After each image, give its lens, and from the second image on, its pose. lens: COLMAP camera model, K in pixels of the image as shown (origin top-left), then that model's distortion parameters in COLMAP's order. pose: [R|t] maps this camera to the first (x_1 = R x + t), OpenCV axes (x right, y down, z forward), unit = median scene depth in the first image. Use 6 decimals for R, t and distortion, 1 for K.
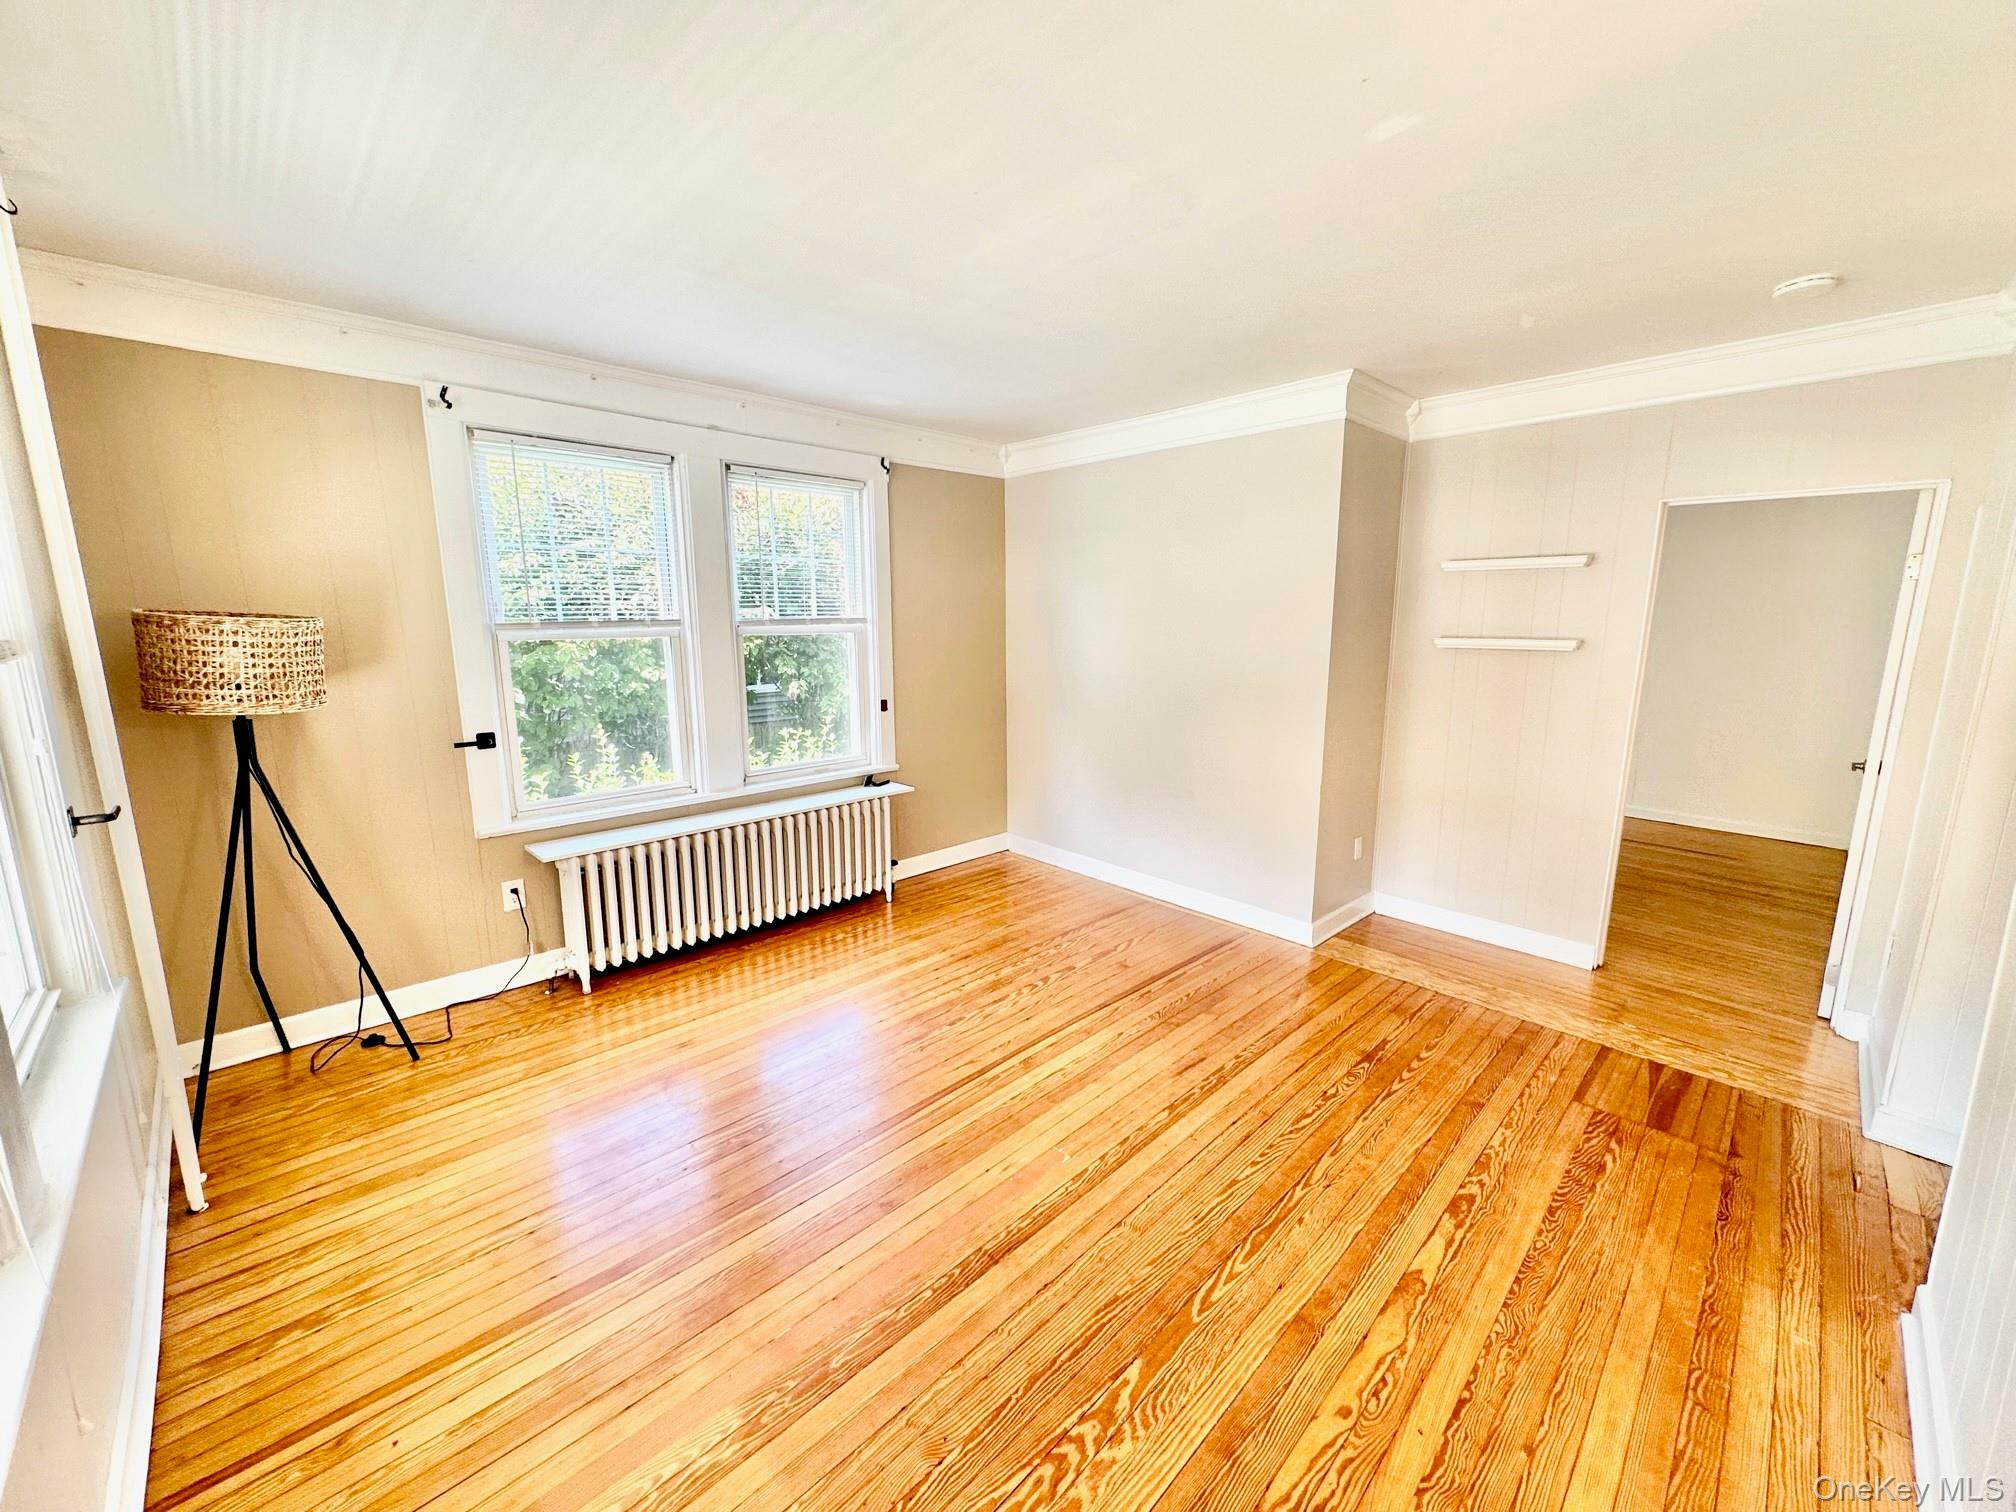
lens RADIAL K [[803.1, 0, 1007.0], [0, 803.1, 753.5], [0, 0, 1]] dist [-0.003117, 0.000007]
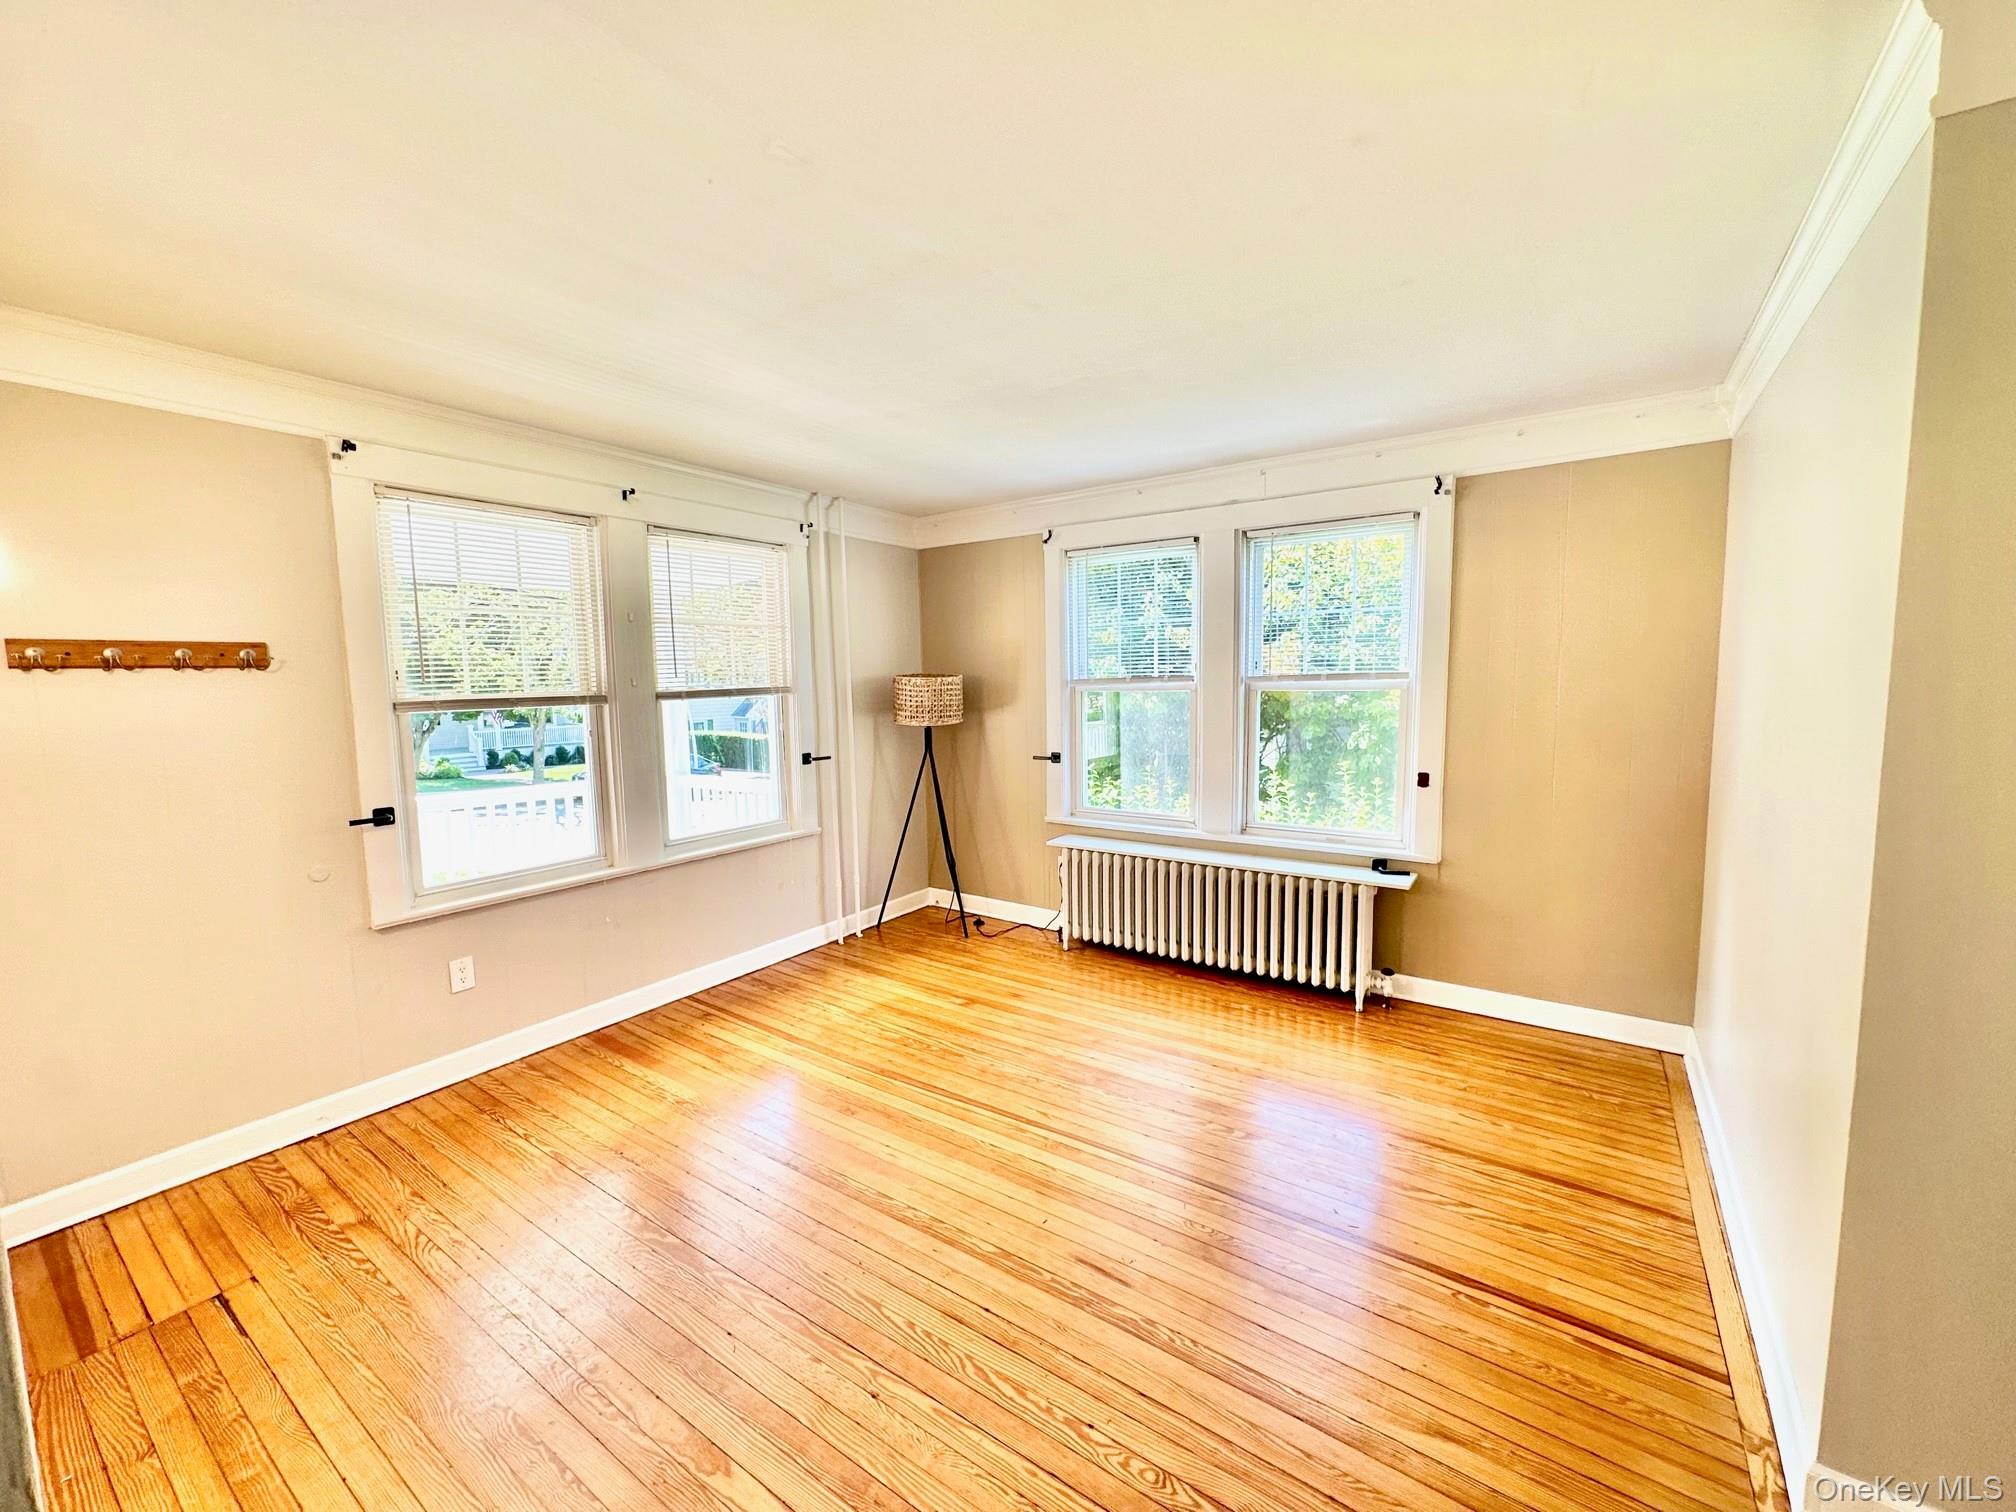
lens RADIAL K [[803.1, 0, 1007.0], [0, 803.1, 753.5], [0, 0, 1]] dist [-0.003117, 0.000007]
pose [[0.188004, 0.092126, -0.977838, 0.876146], [-0.153514, 0.986111, 0.063390, -0.115400], [0.970097, 0.138194, 0.199535, 0.683354]]
